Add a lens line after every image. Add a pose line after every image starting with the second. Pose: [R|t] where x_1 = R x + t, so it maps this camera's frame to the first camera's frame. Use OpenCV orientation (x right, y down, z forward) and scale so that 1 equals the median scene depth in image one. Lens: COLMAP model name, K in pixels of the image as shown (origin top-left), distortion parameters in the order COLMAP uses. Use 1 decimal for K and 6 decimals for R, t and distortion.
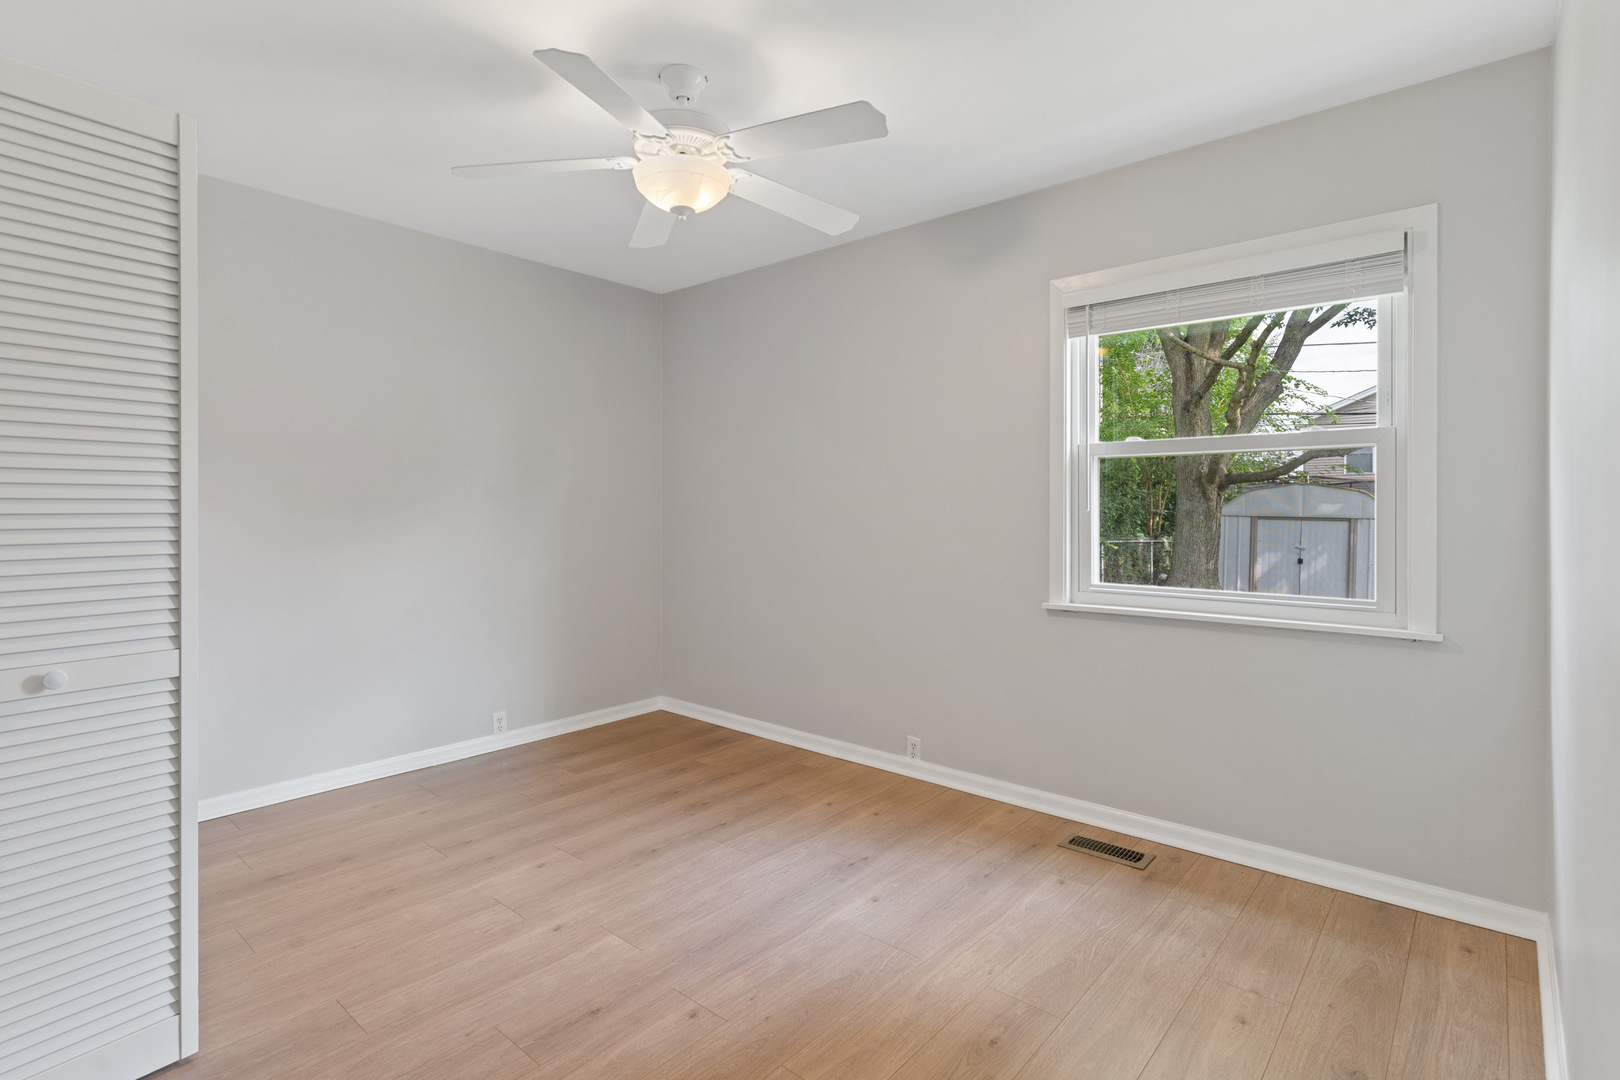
lens RADIAL K [[793.7, 0, 807.4], [0, 793.7, 497.0], [0, 0, 1]] dist [0.001616, 0.000486]
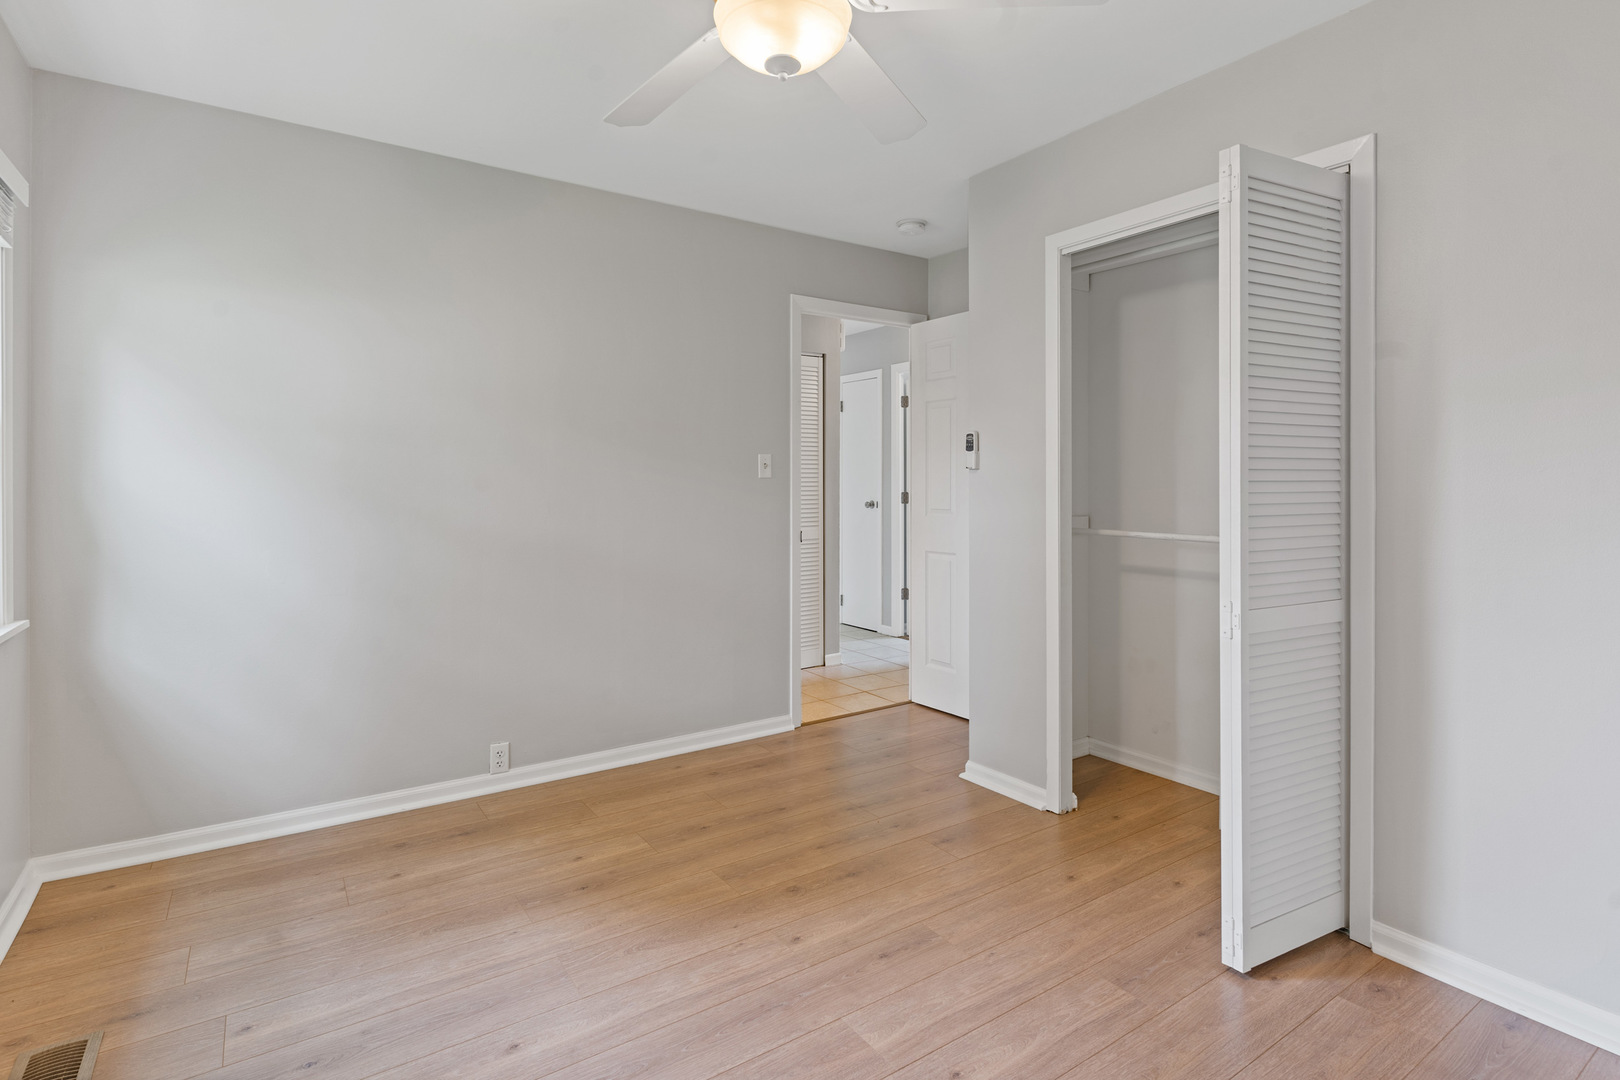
lens RADIAL K [[793.7, 0, 807.4], [0, 793.7, 497.0], [0, 0, 1]] dist [0.001616, 0.000486]
pose [[-0.967395, -0.003170, 0.253254, -0.405928], [-0.002896, 0.999995, 0.001454, 0.023982], [-0.253257, 0.000673, -0.967399, 1.916034]]
